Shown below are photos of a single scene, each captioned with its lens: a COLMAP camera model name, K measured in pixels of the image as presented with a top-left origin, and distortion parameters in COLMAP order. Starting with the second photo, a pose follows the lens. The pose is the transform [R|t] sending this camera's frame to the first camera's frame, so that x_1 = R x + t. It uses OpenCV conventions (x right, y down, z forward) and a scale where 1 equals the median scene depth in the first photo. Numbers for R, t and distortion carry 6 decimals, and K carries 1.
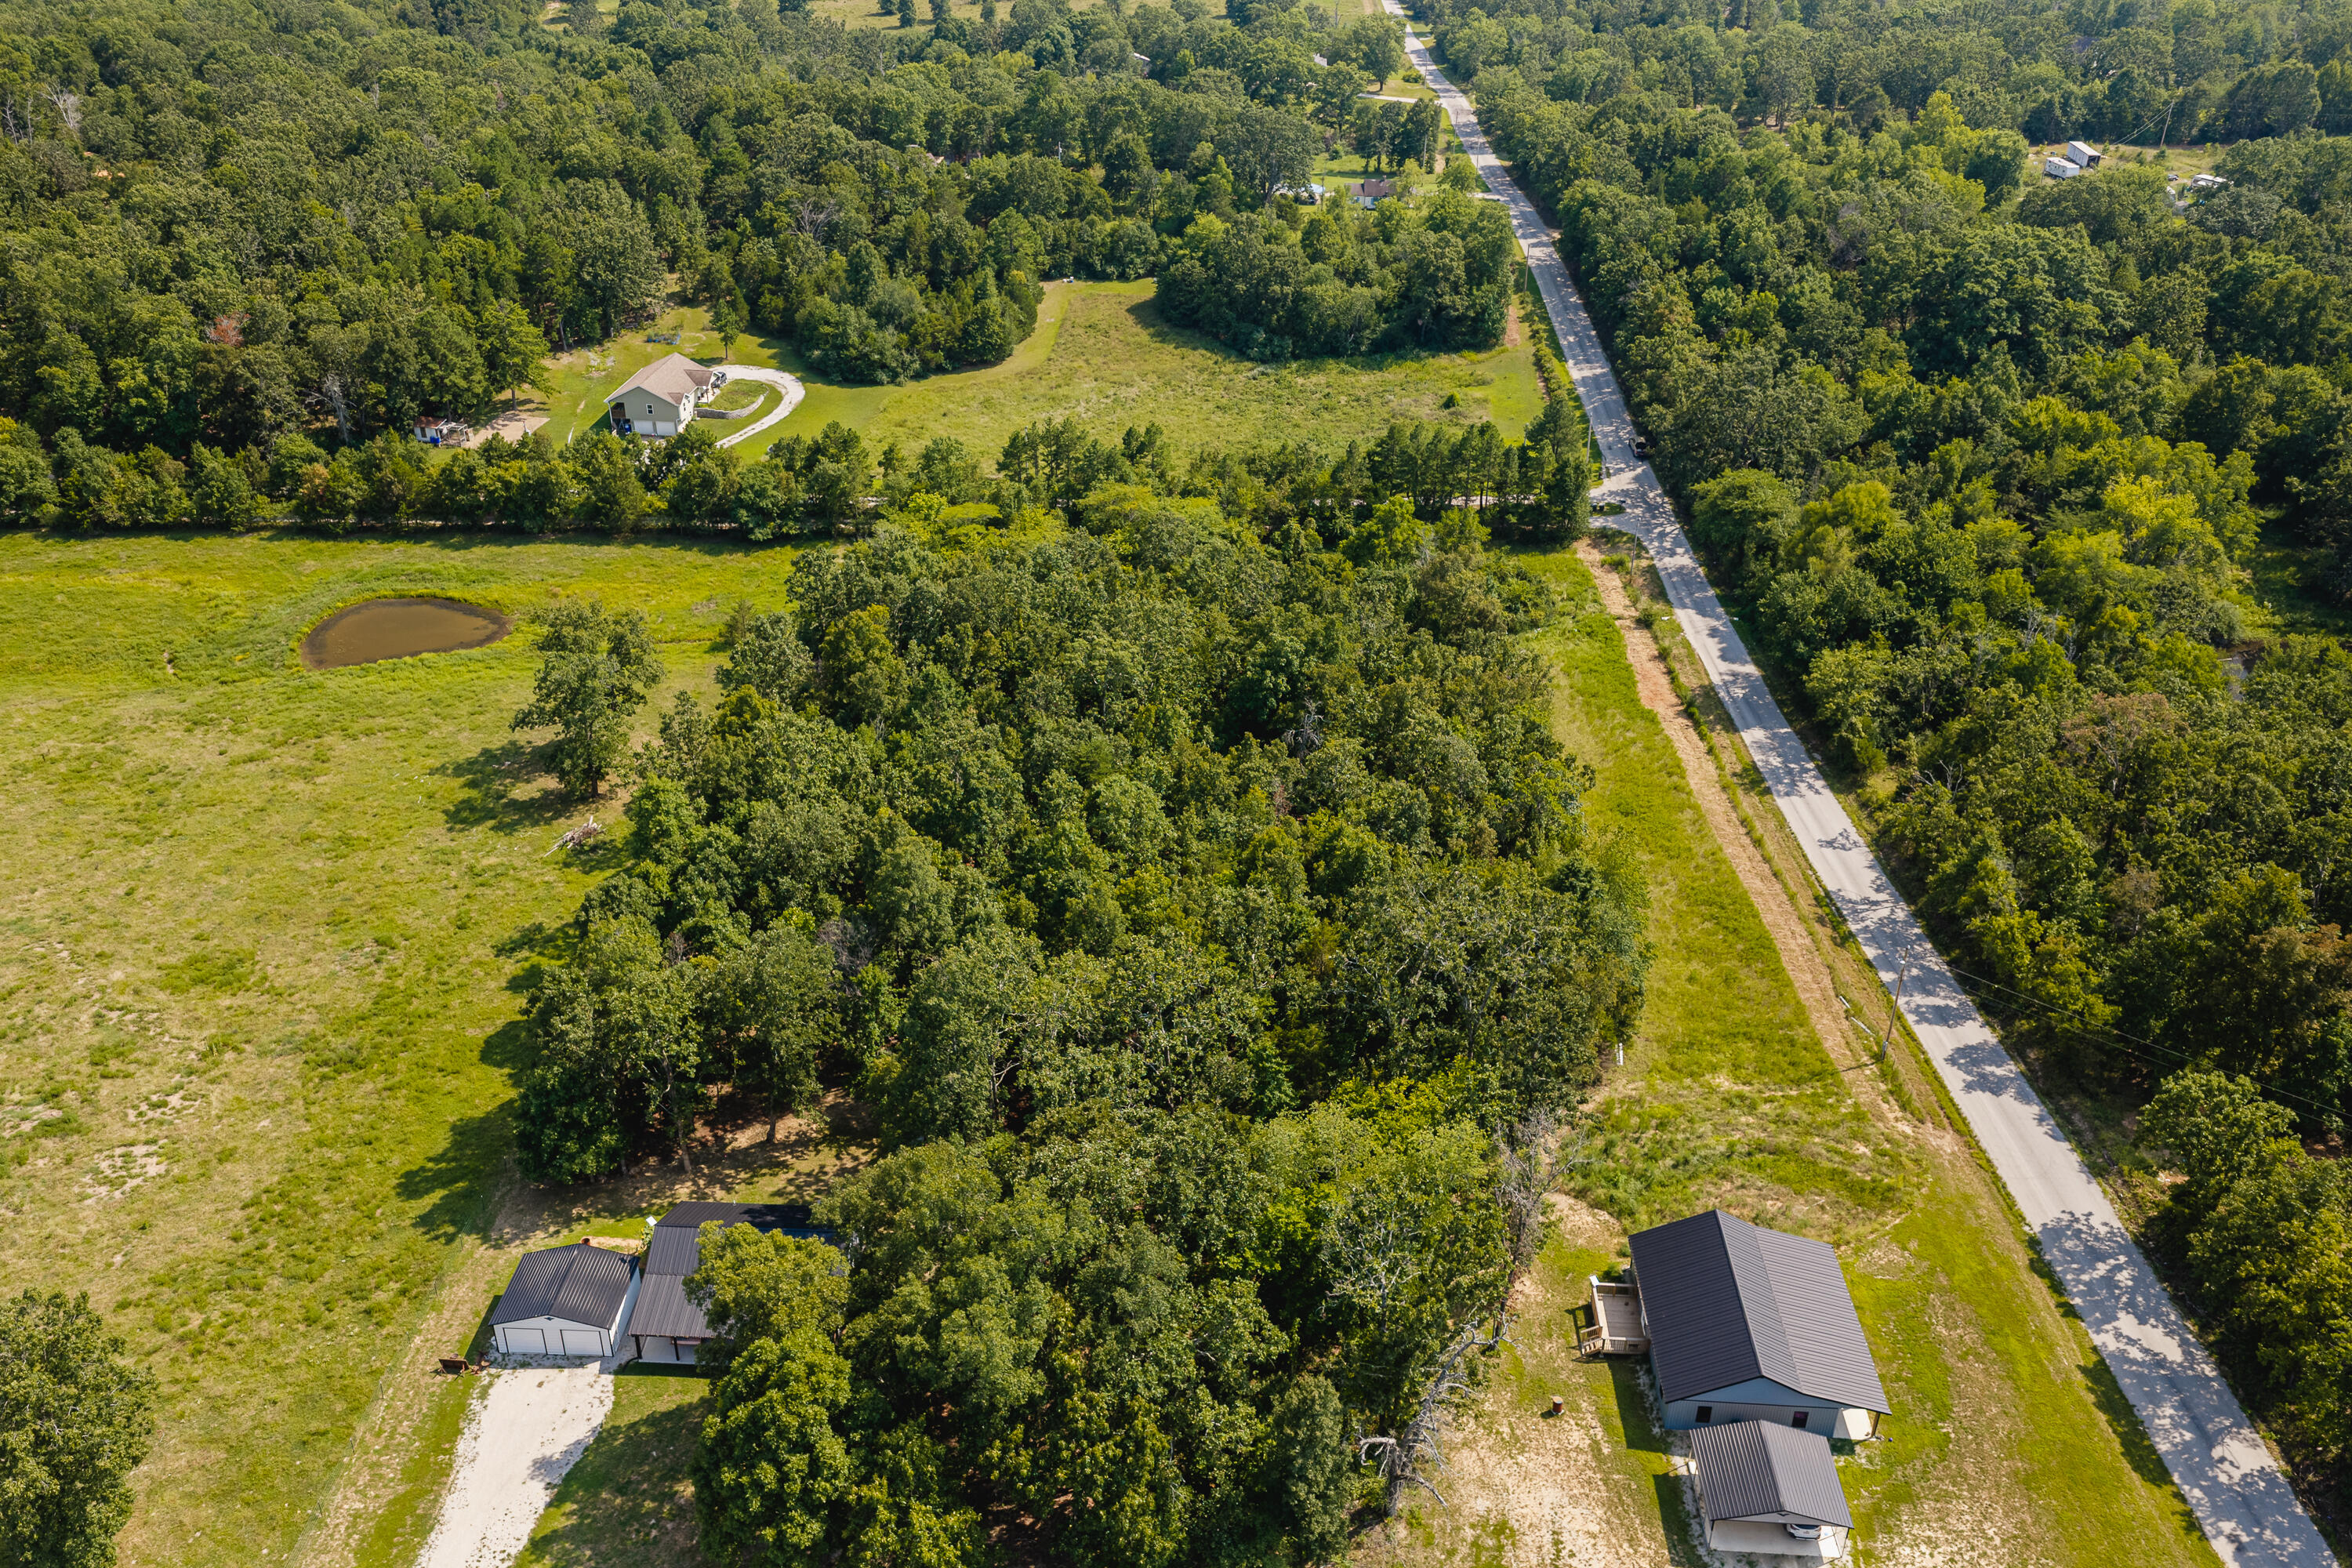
lens RADIAL K [[1930.1, 0, 1175.4], [0, 1930.1, 785.6], [0, 0, 1]] dist [0.056945, -0.040615]
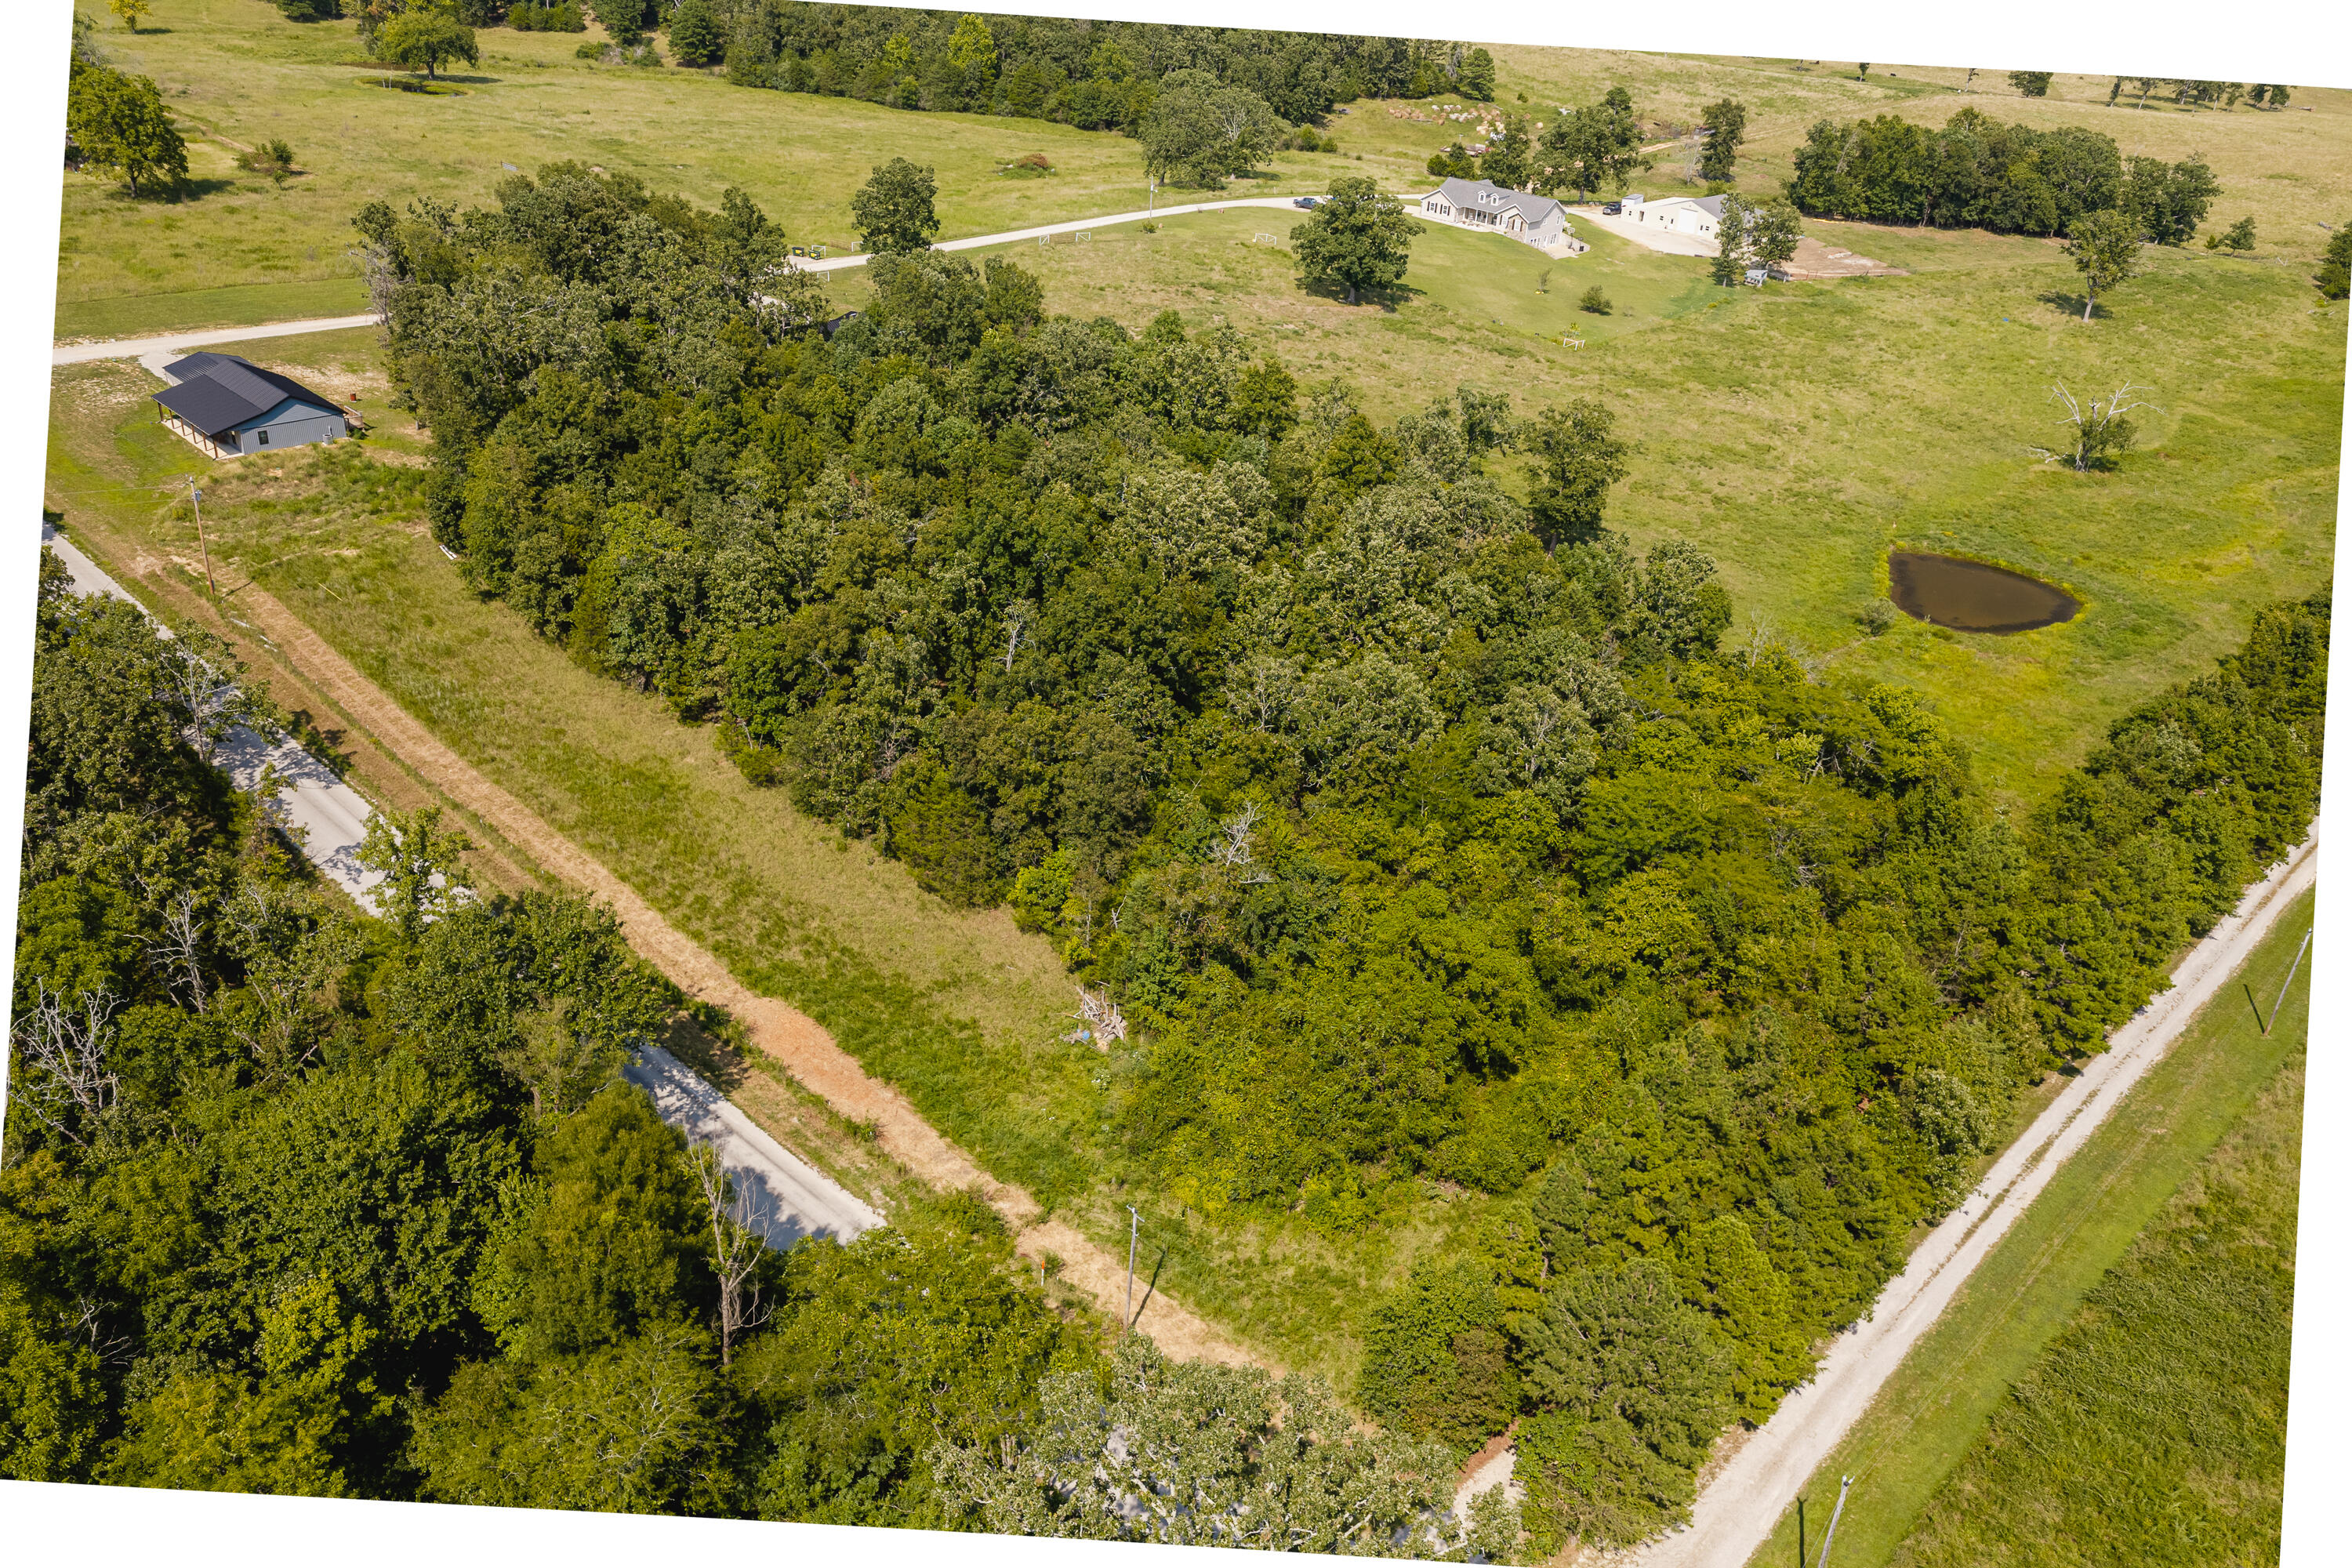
lens RADIAL K [[1930.1, 0, 1197.2], [0, 1930.1, 778.0], [0, 0, 1]] dist [0.056945, -0.040615]
pose [[-0.663561, 0.300783, -0.684994, 0.534794], [-0.426781, 0.599822, 0.676810, -0.520939], [0.614447, 0.741447, -0.269650, 1.178098]]
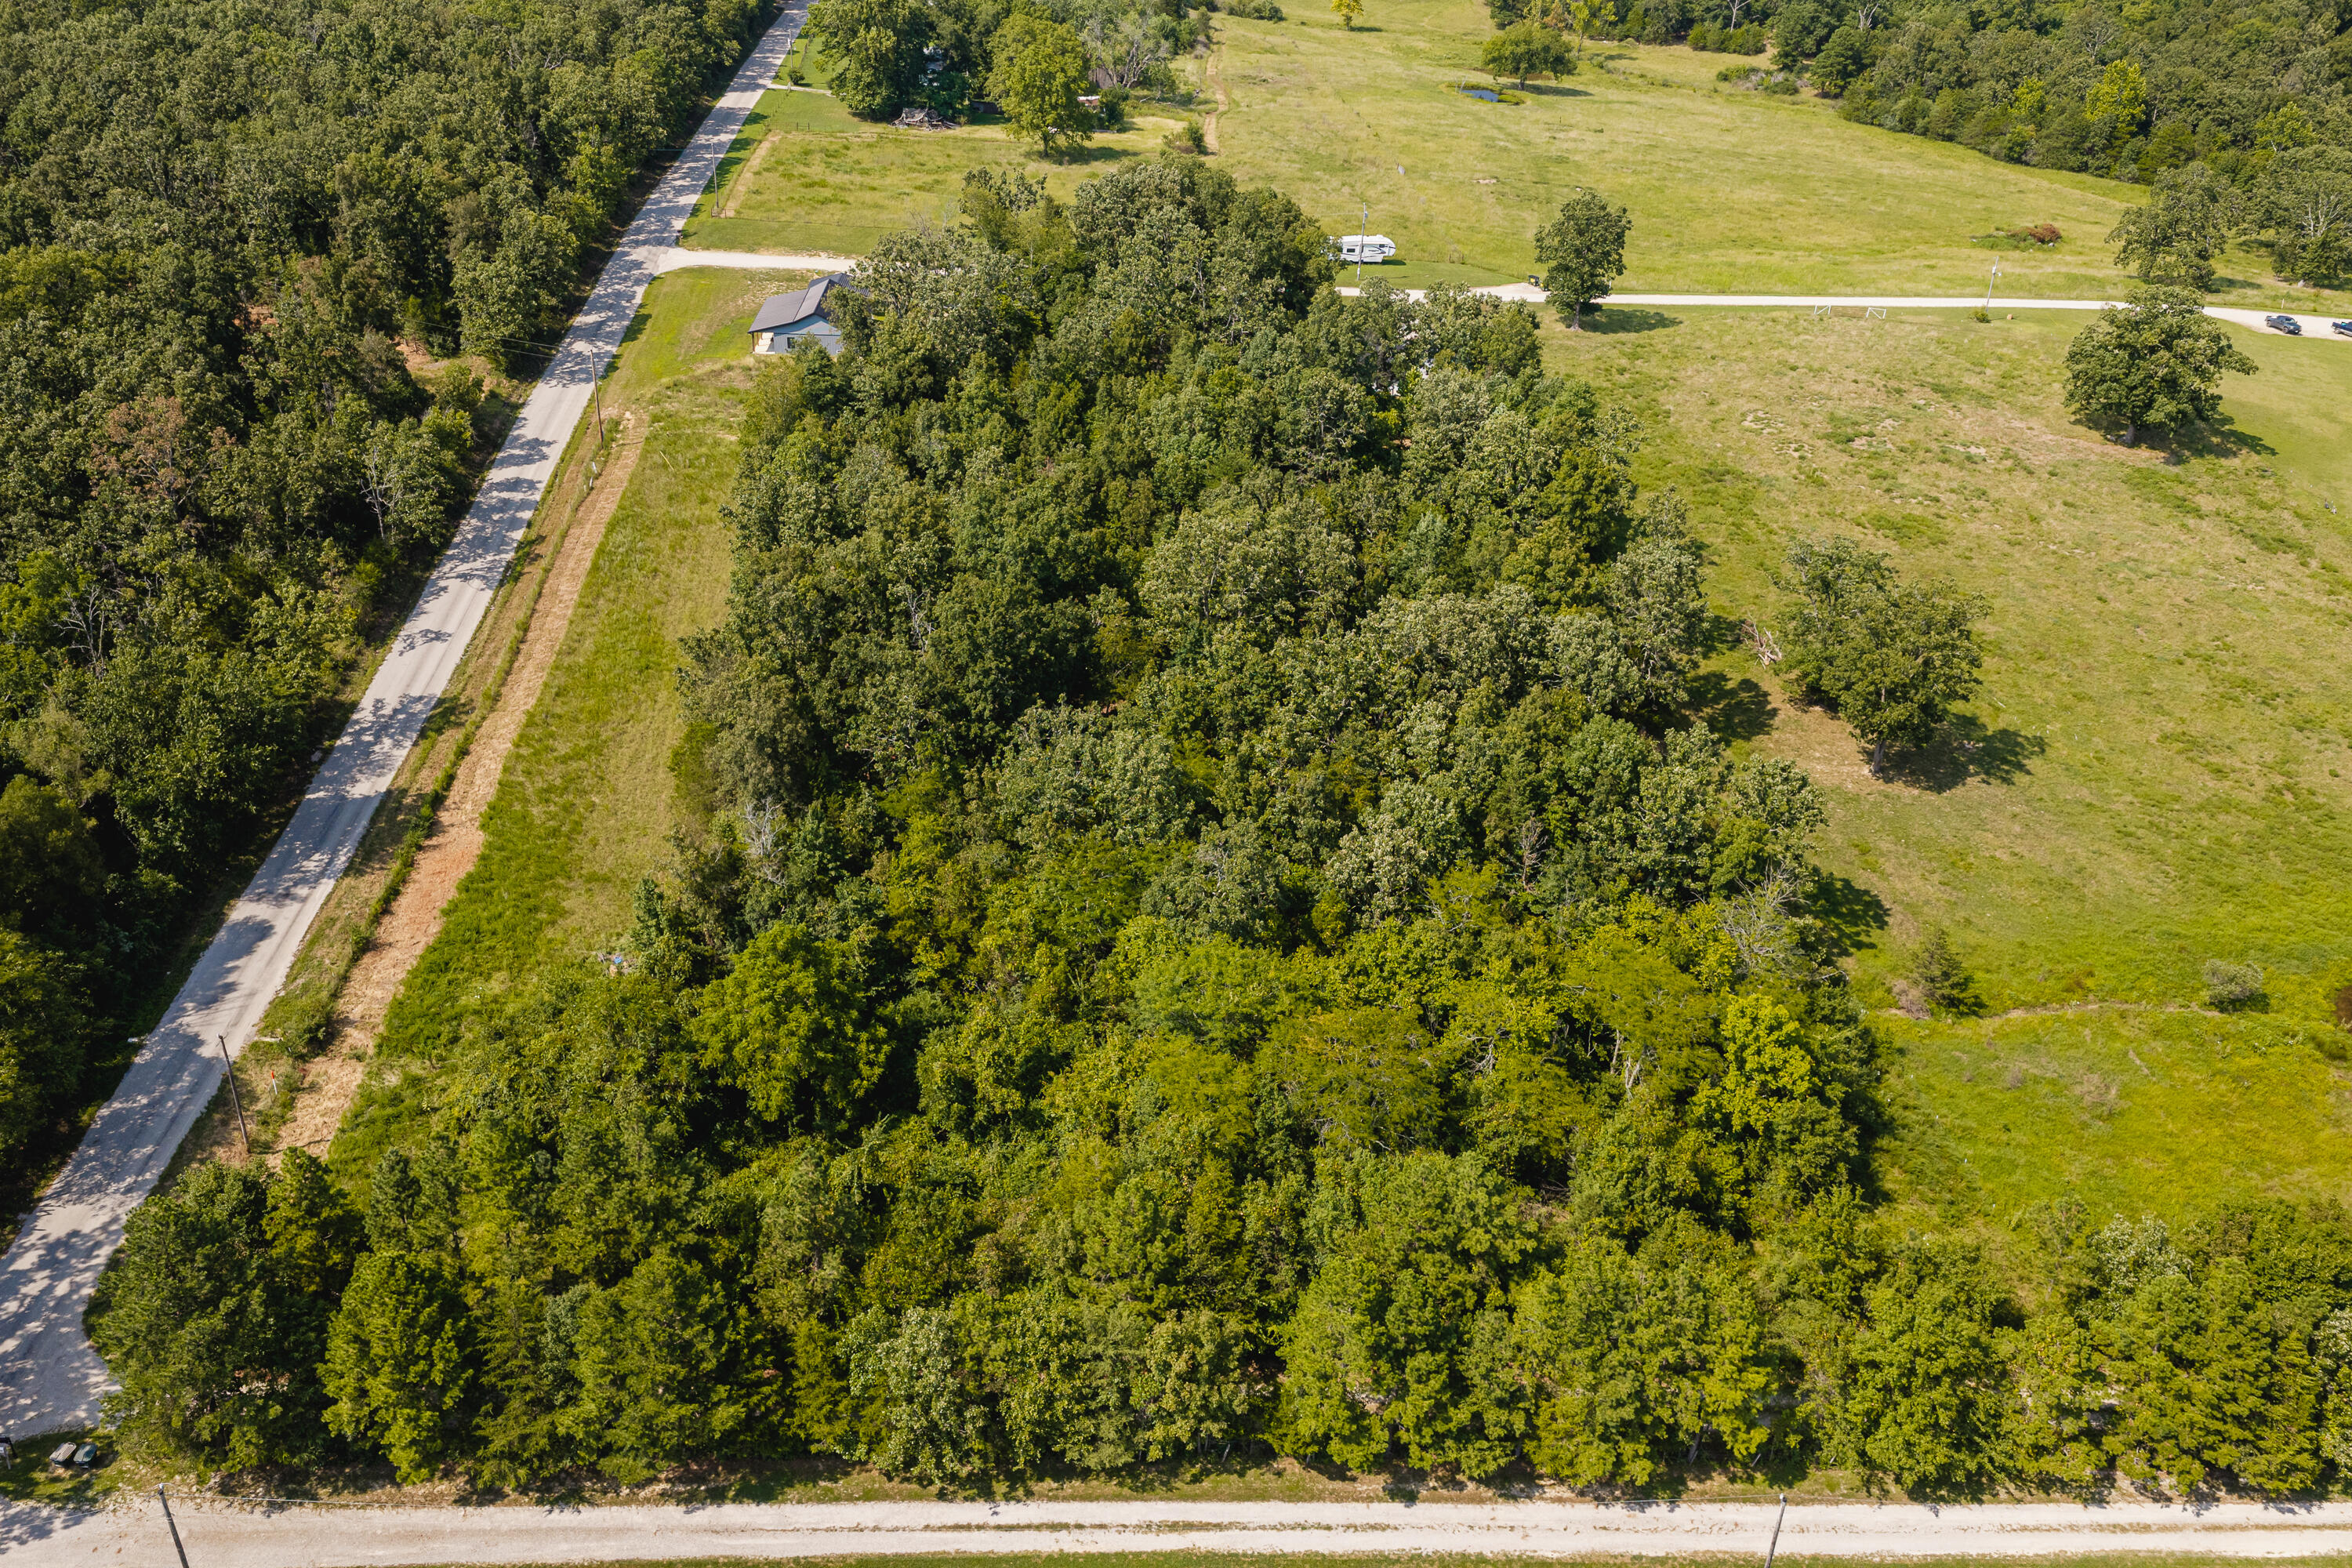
lens RADIAL K [[1930.1, 0, 1171.7], [0, 1930.1, 795.5], [0, 0, 1]] dist [0.056945, -0.040615]
pose [[-0.995670, -0.001402, -0.092947, 0.066362], [-0.080715, 0.509033, 0.856954, -0.646982], [0.046111, 0.860746, -0.506942, 1.337209]]
